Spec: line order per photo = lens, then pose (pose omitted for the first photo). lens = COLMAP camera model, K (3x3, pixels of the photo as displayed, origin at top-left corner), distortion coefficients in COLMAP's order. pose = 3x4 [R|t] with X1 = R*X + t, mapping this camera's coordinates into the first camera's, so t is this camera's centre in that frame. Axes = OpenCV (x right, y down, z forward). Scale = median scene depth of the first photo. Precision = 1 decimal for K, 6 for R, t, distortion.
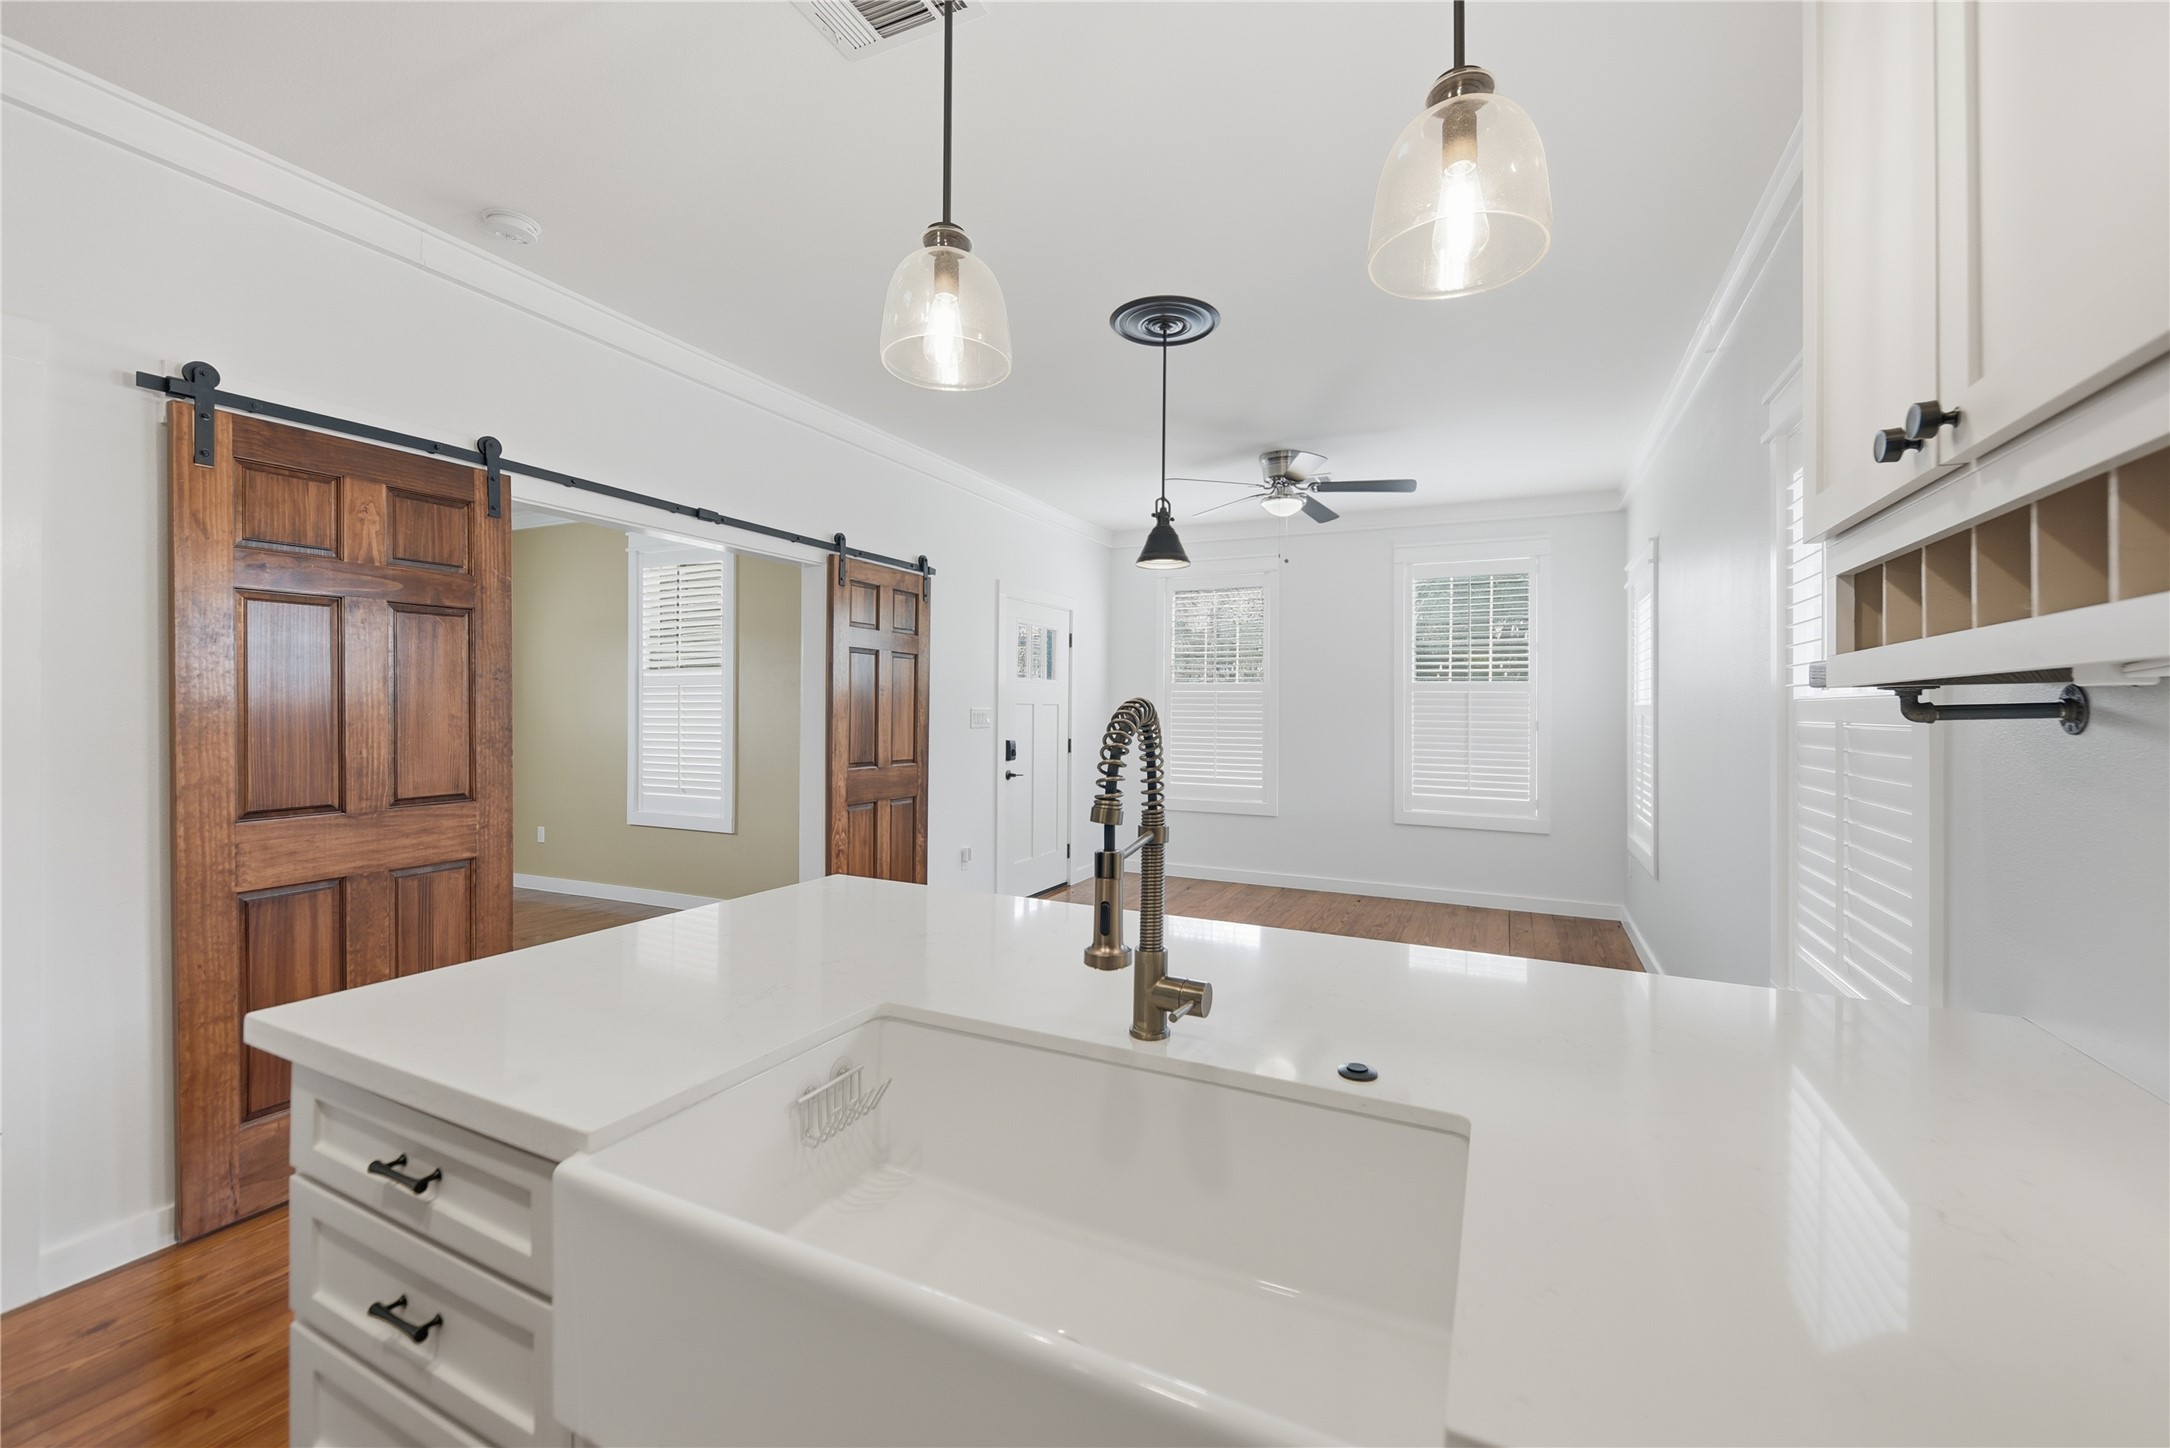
lens RADIAL K [[868.4, 0, 1111.6], [0, 868.4, 709.9], [0, 0, 1]] dist [0.019458, 0.000111]
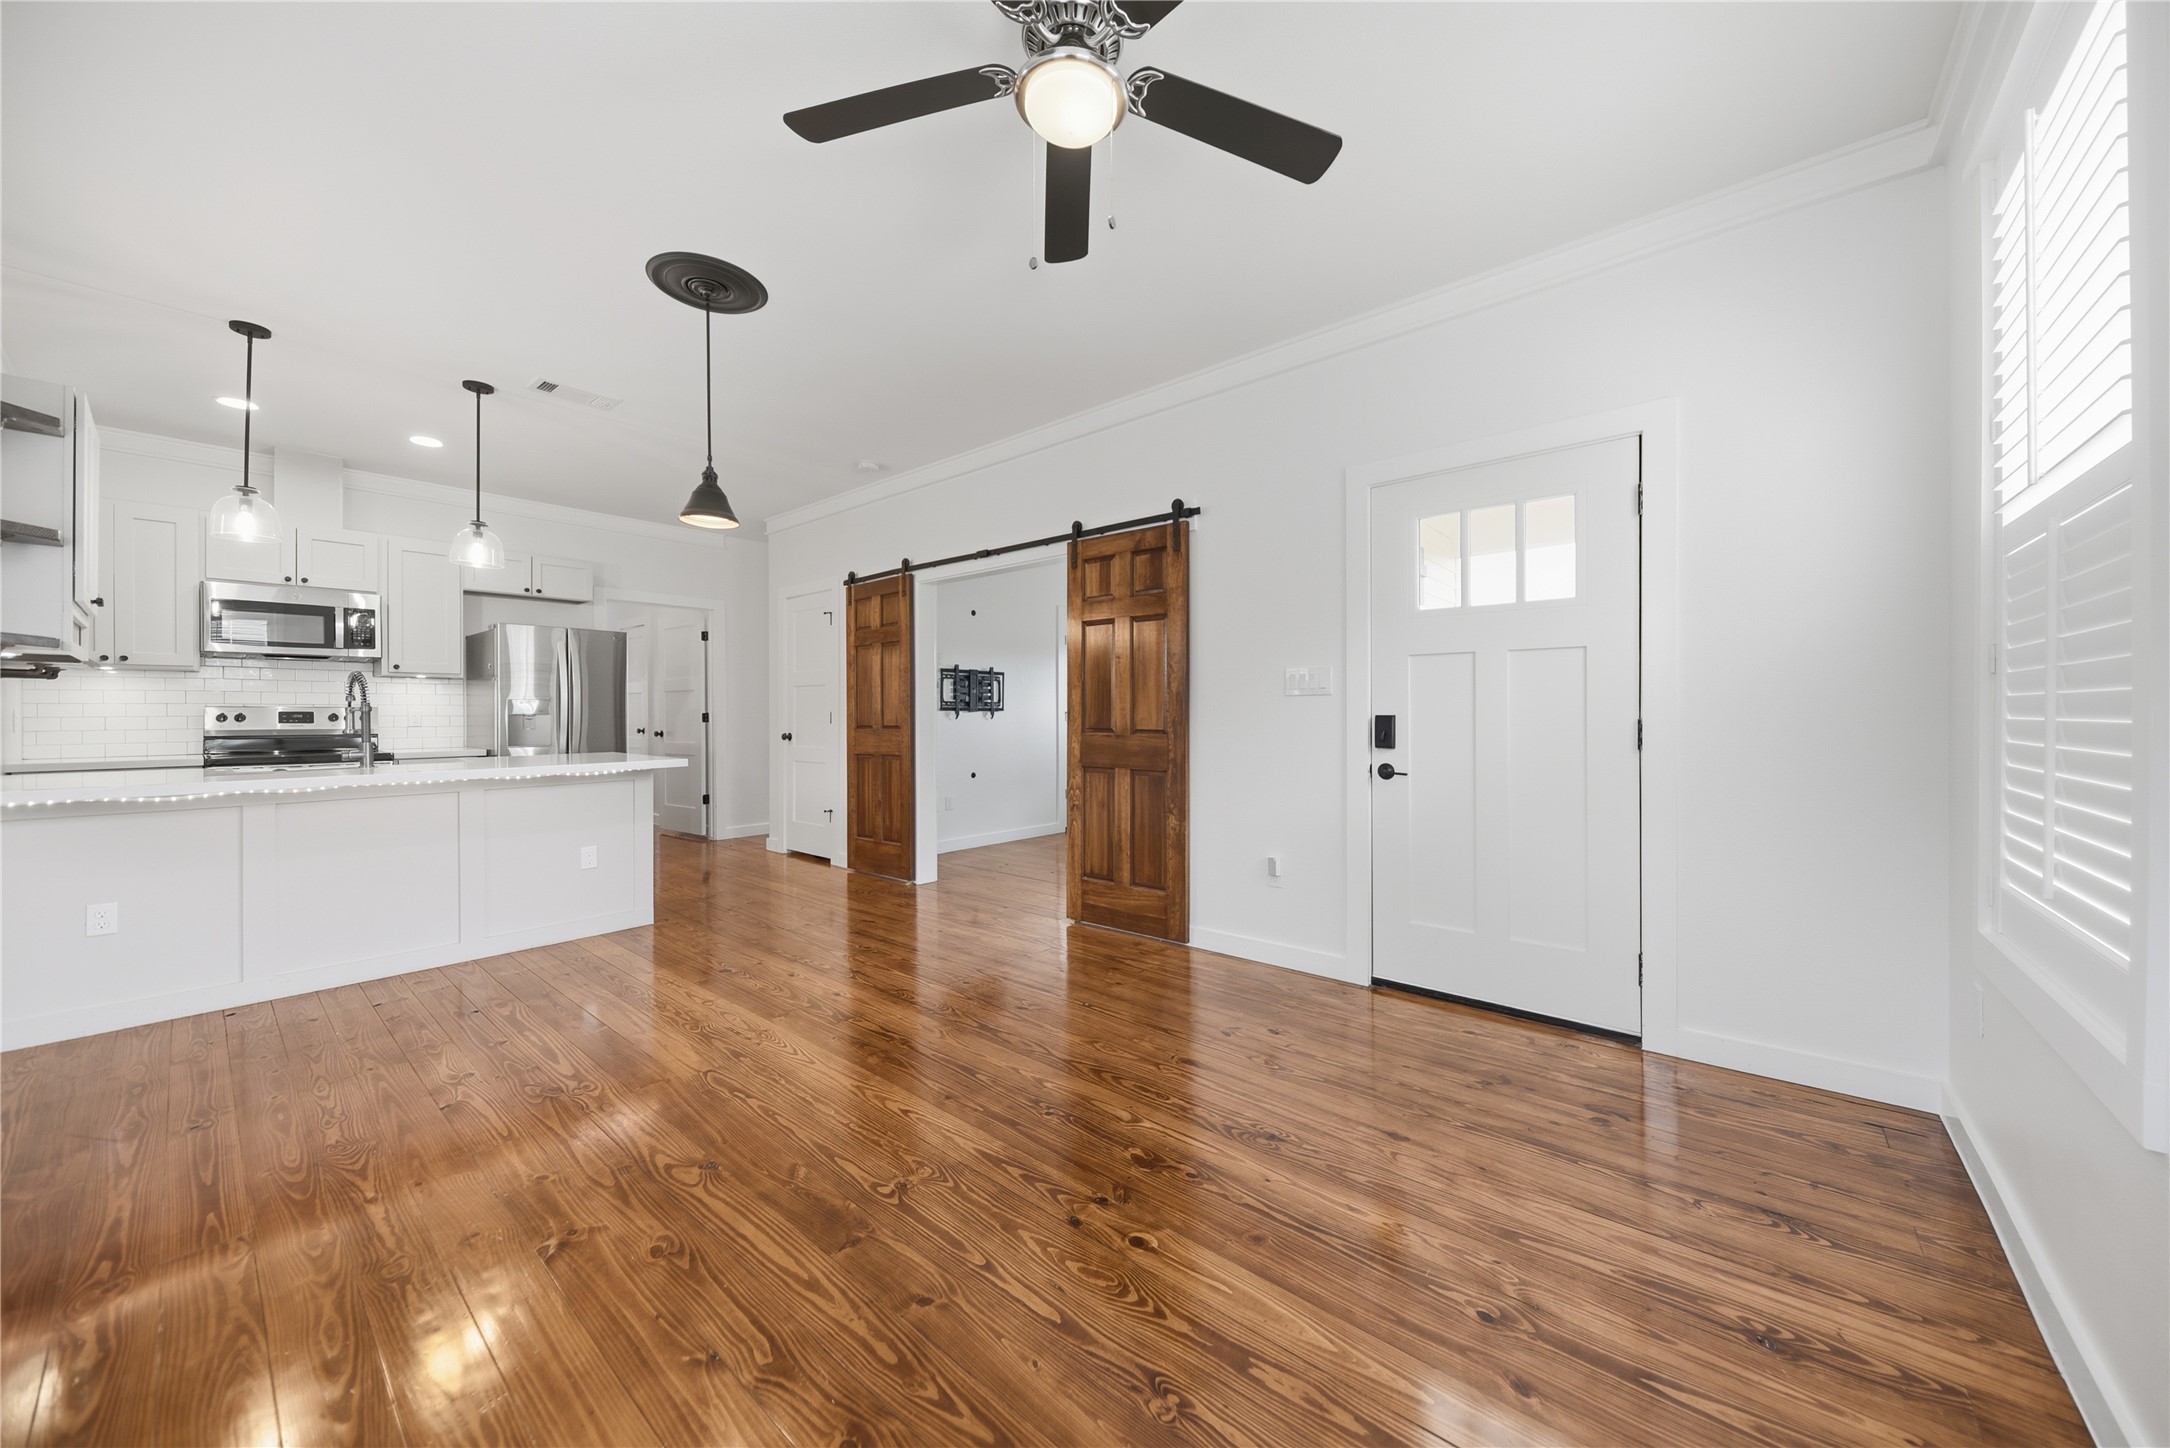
lens RADIAL K [[763.9, 0, 1115.6], [0, 763.9, 712.6], [0, 0, 1]] dist [0.014260, -0.006506]
pose [[-0.259228, -0.005448, -0.965801, 0.552376], [0.003214, 0.999974, -0.006504, 0.043723], [0.965811, -0.004790, -0.259204, 1.156175]]
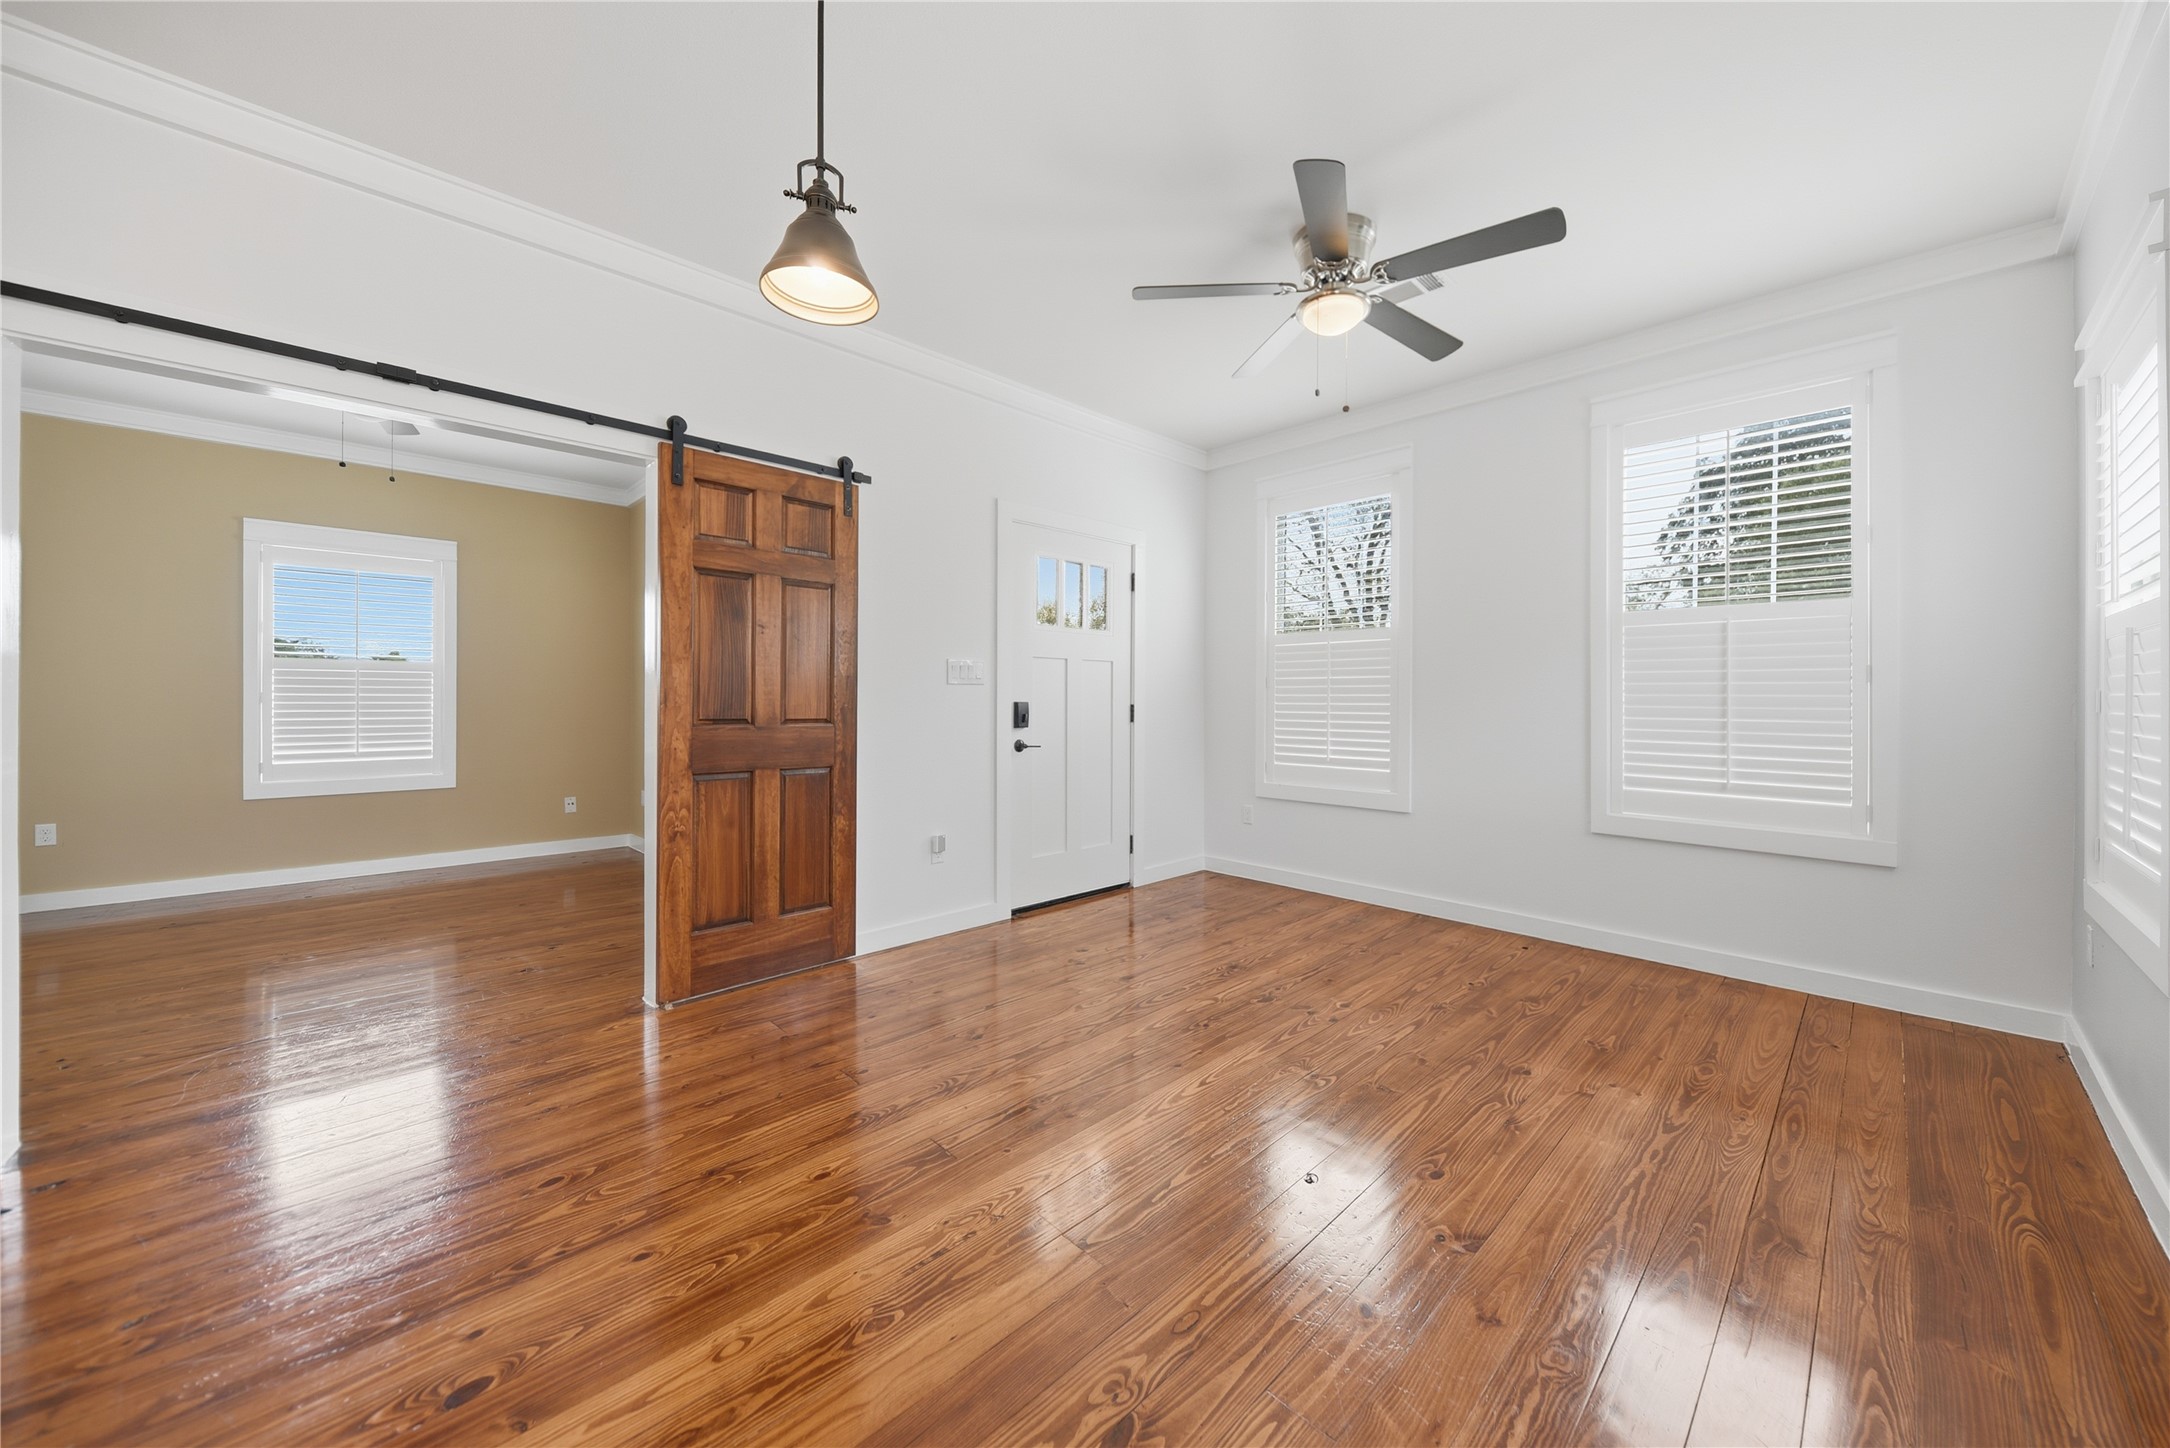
lens RADIAL K [[789.1, 0, 1104.7], [0, 789.1, 709.4], [0, 0, 1]] dist [0.005497, -0.000377]
pose [[0.938523, -0.000167, -0.345215, 0.246737], [0.003288, 0.999959, 0.008455, 0.043158], [0.345200, -0.009070, 0.938485, 0.424226]]
